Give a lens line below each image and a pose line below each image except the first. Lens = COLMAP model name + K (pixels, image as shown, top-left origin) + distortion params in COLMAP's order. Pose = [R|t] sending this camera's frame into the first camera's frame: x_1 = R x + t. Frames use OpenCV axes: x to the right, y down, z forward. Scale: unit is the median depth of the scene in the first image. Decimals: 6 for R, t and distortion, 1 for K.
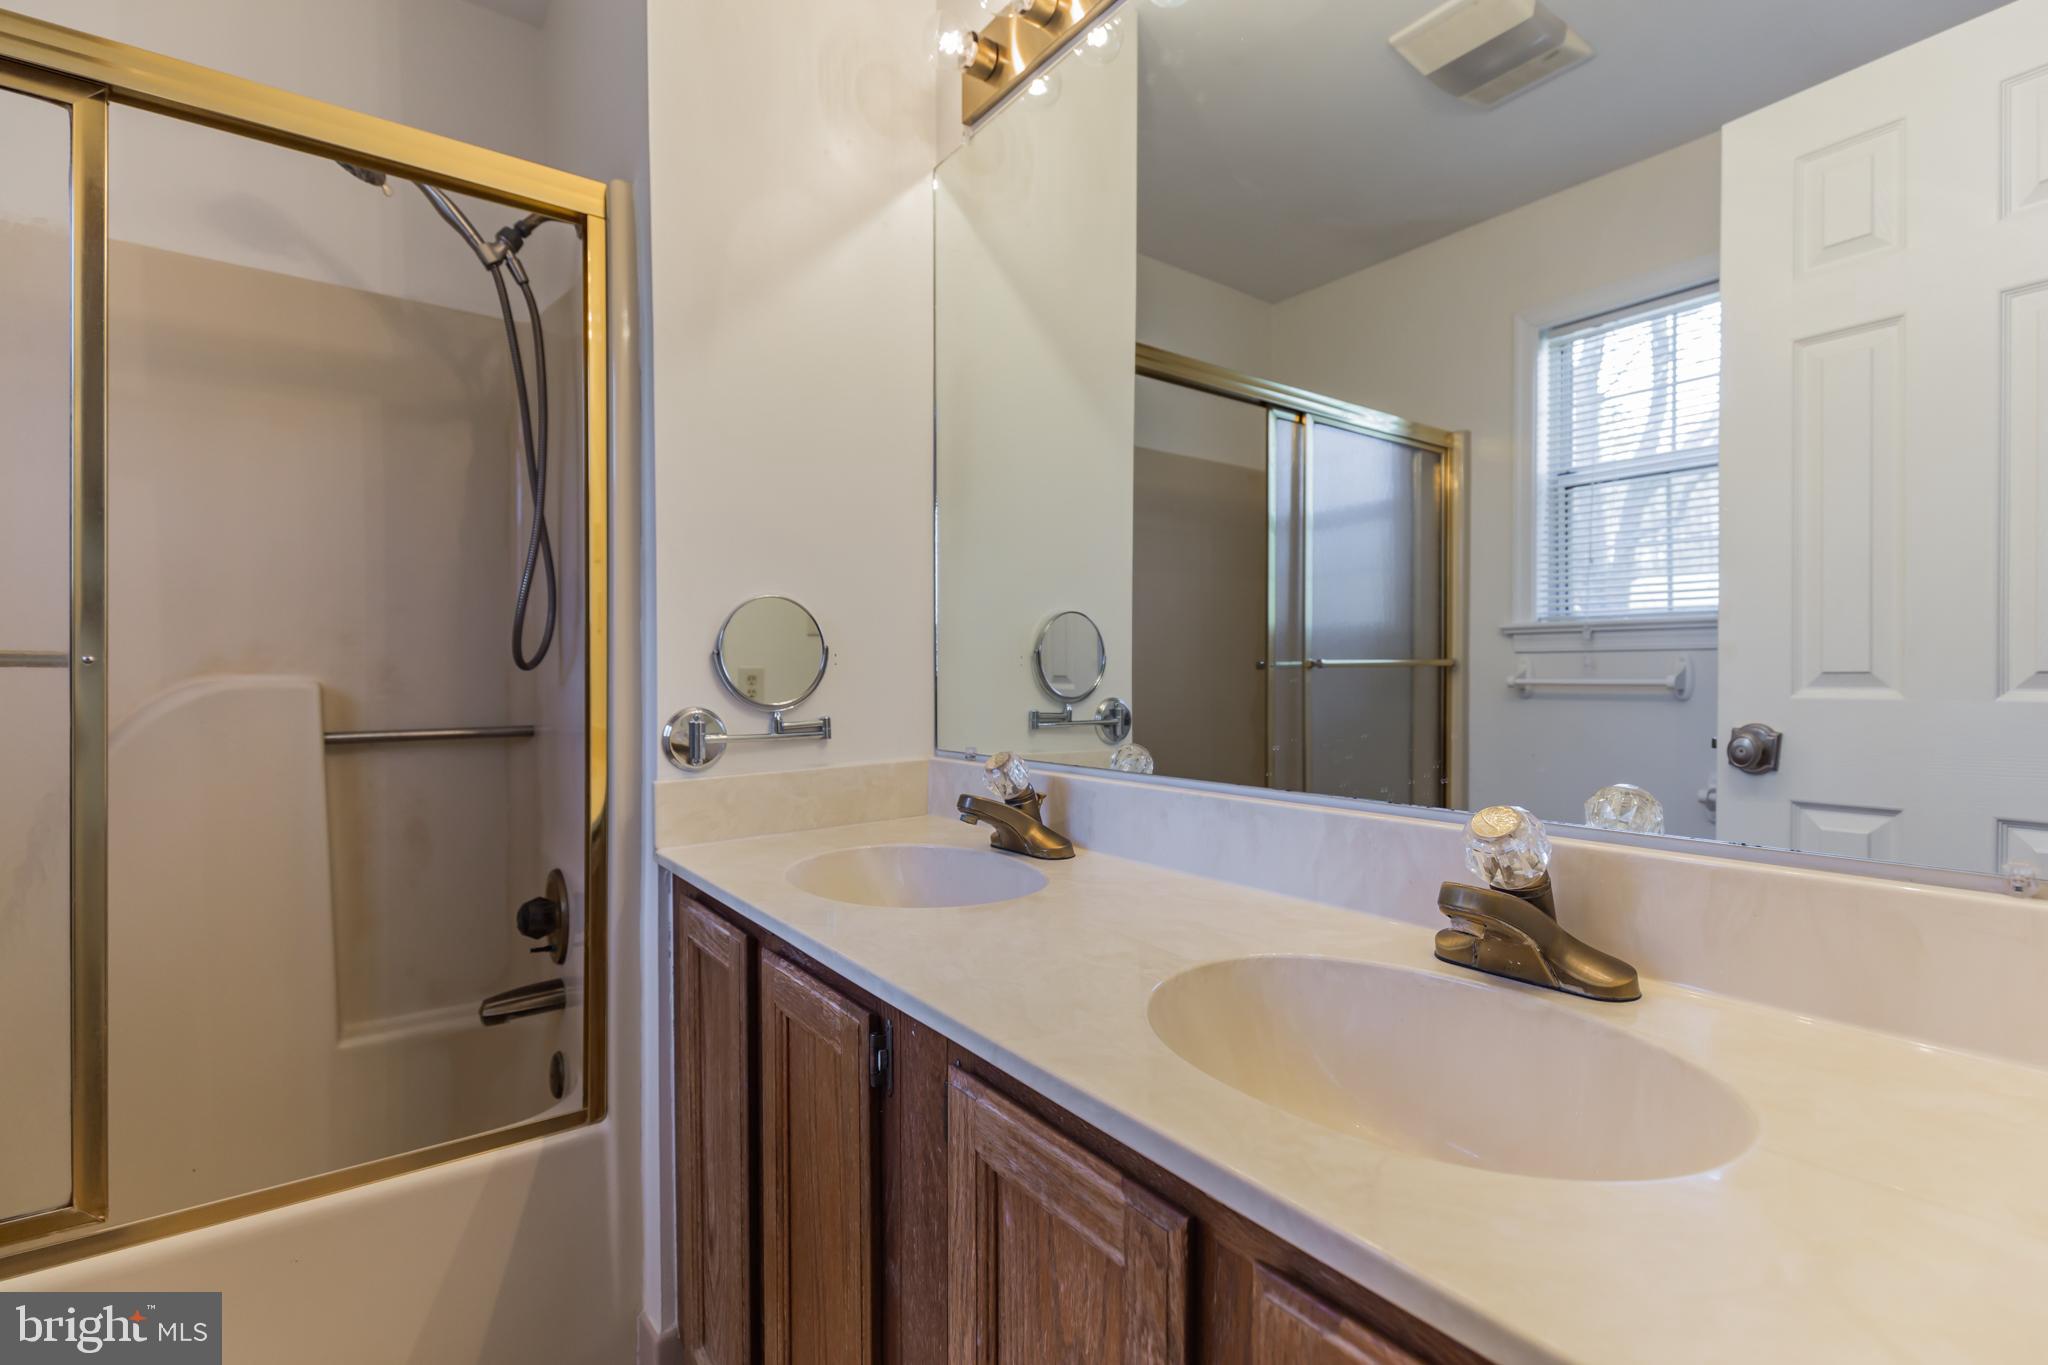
lens RADIAL K [[933.6, 0, 1032.9], [0, 933.6, 673.7], [0, 0, 1]] dist [0.003882, -0.000667]
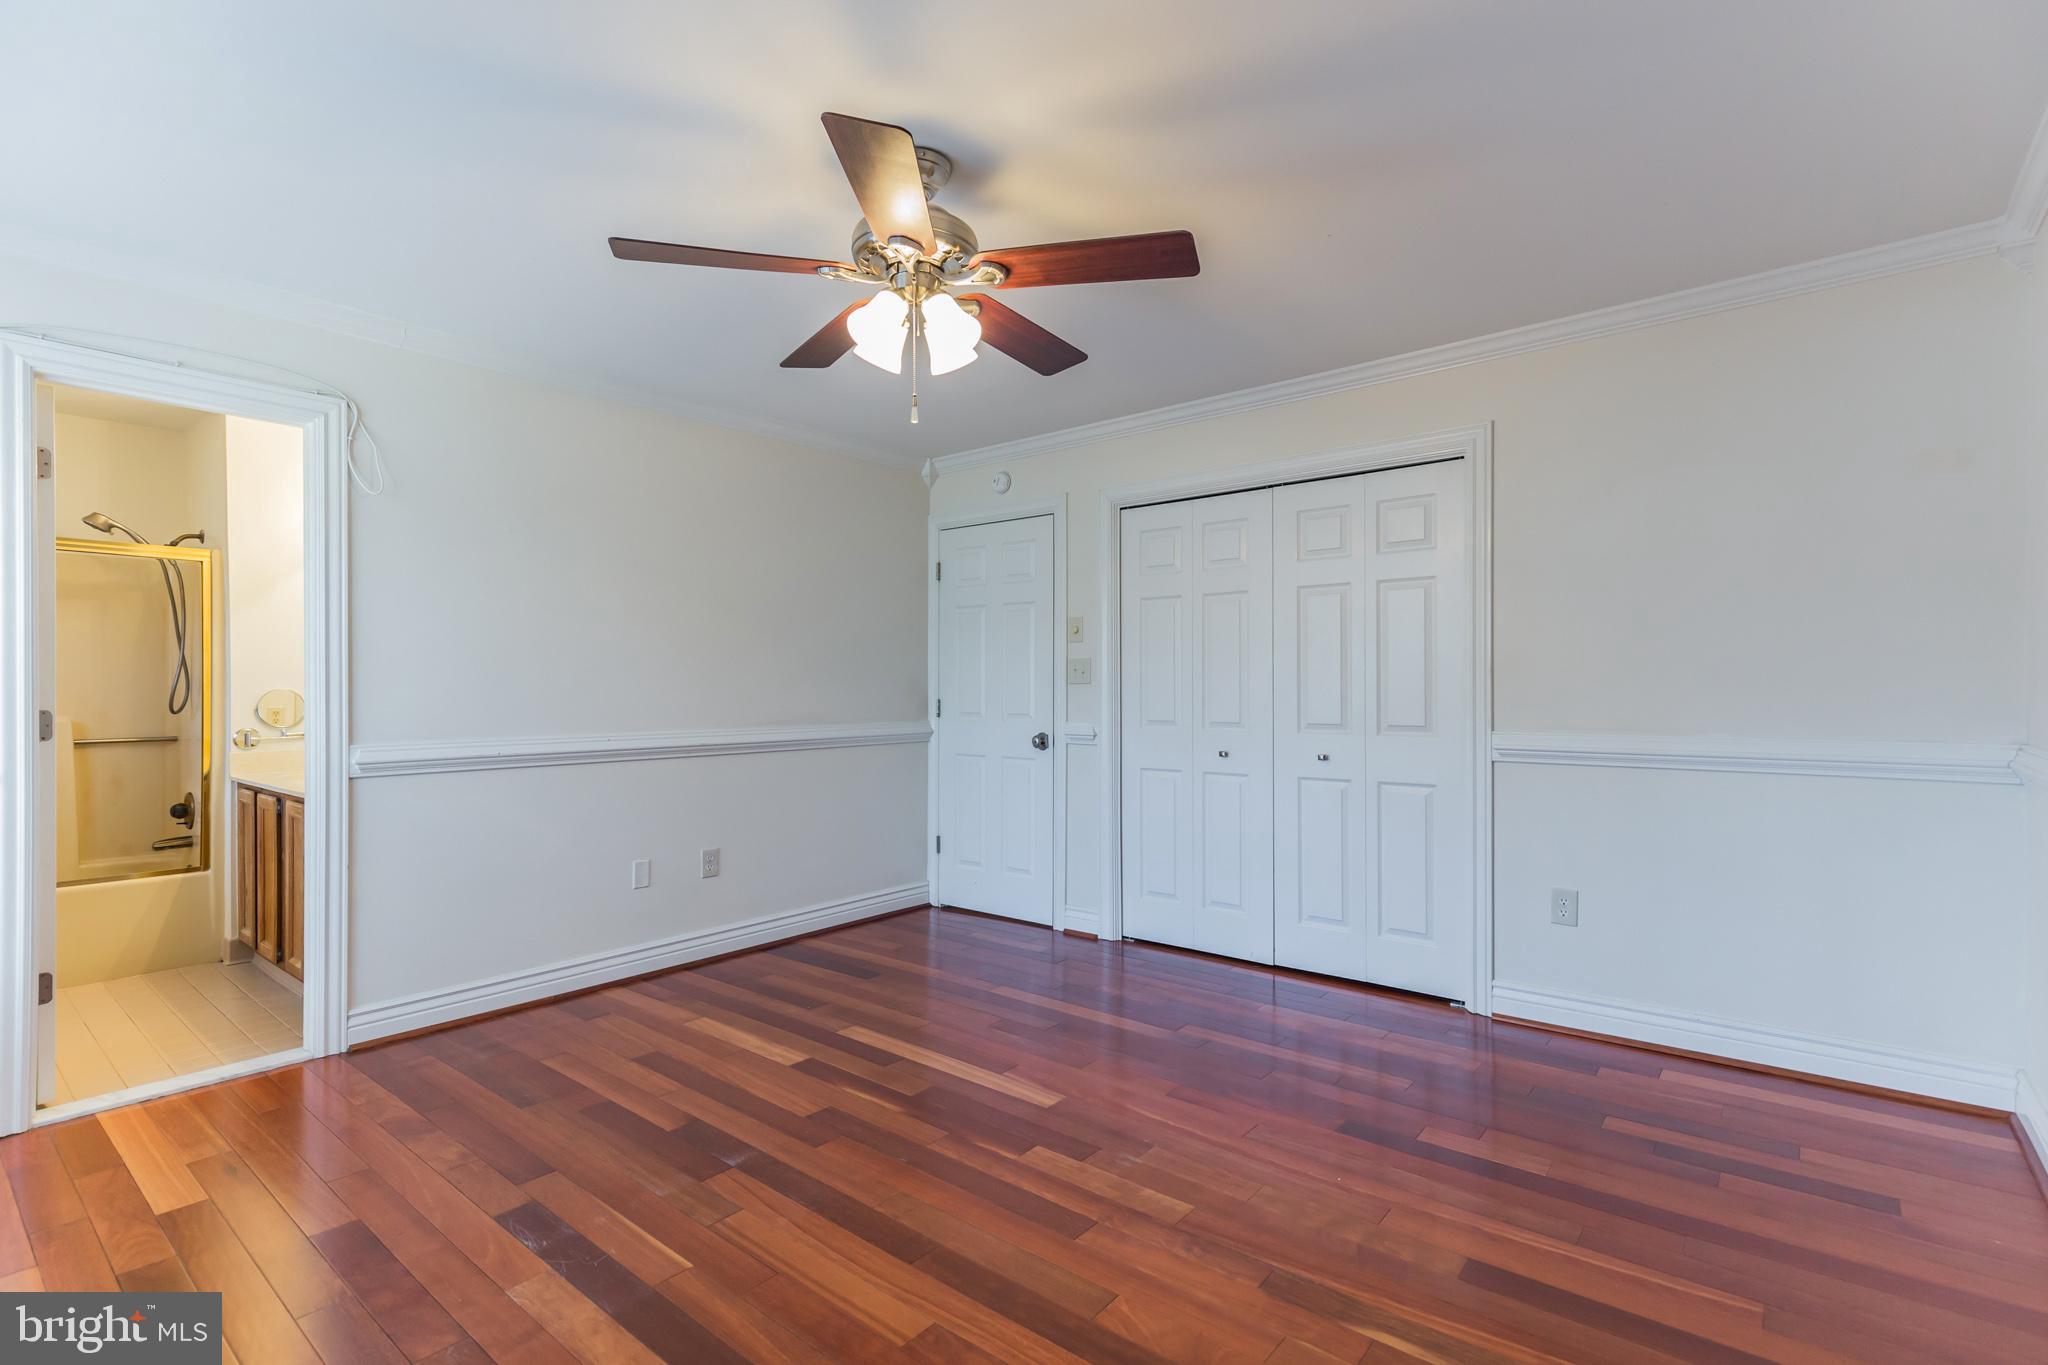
lens RADIAL K [[933.6, 0, 1010.8], [0, 933.6, 701.8], [0, 0, 1]] dist [0.003882, -0.000667]
pose [[0.966903, 0.004857, 0.255098, 1.005581], [-0.004814, 0.999988, -0.000791, -0.045602], [-0.255099, -0.000464, 0.966915, -2.039049]]
